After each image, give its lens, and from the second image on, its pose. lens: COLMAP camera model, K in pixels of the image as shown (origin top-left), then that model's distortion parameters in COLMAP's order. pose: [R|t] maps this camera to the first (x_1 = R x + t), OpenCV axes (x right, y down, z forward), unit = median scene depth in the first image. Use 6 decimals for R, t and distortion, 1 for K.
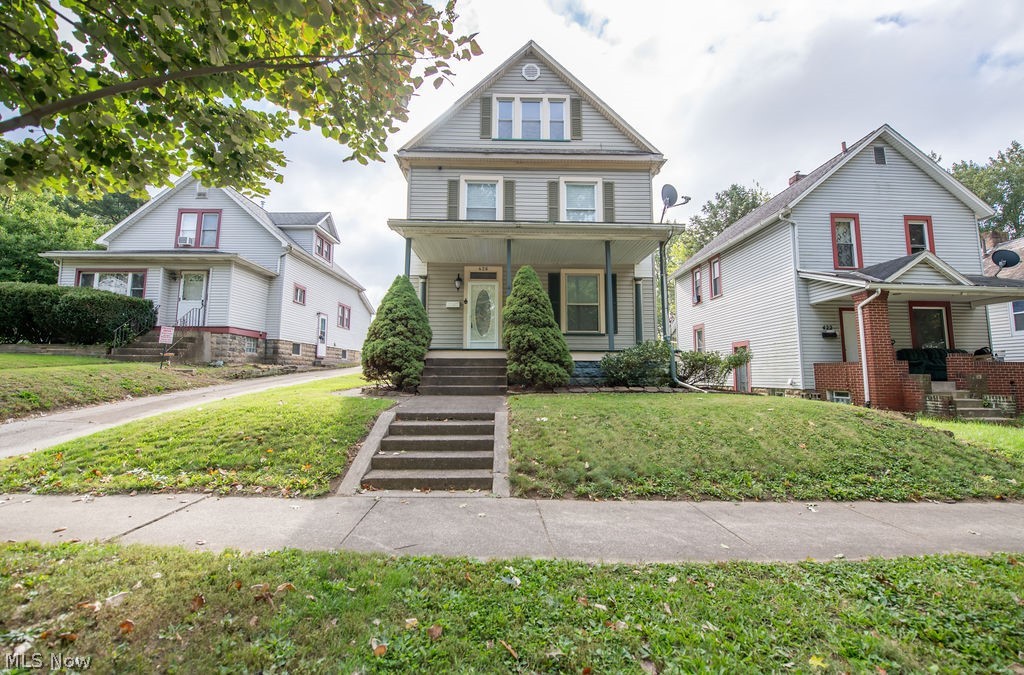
lens RADIAL K [[410.3, 0, 511.3], [0, 410.3, 333.2], [0, 0, 1]] dist [-0.016617, -0.000027]
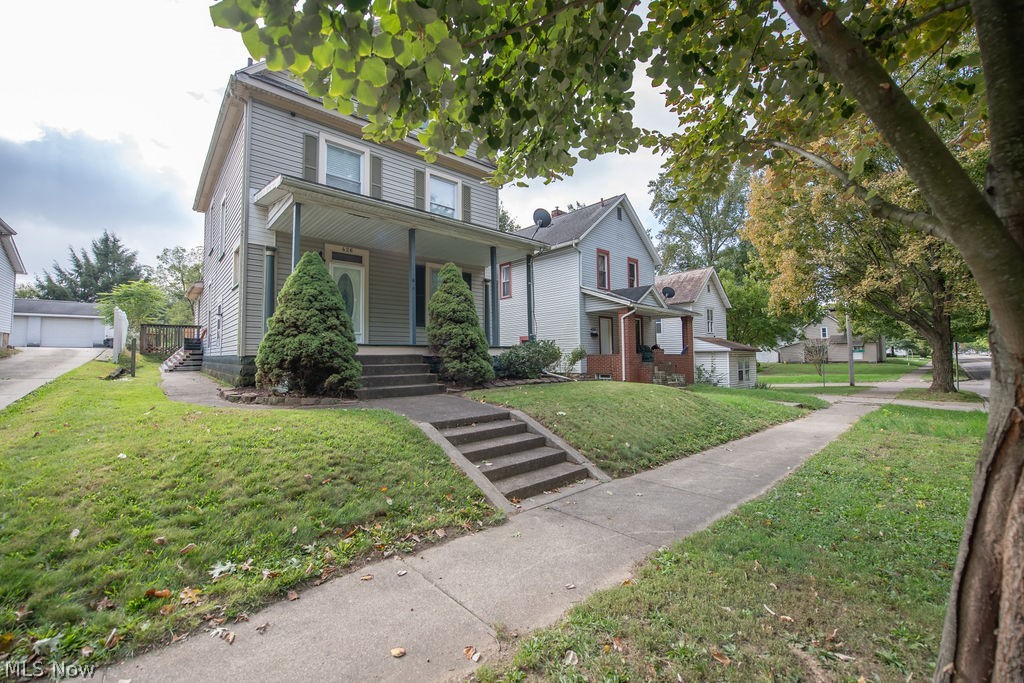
lens RADIAL K [[405.6, 0, 513.0], [0, 405.6, 337.7], [0, 0, 1]] dist [-0.020084, -0.000576]
pose [[0.761328, 0.018743, 0.648096, -0.355258], [-0.052663, 0.998067, 0.033001, -0.016632], [-0.646224, -0.059255, 0.760844, 0.102550]]
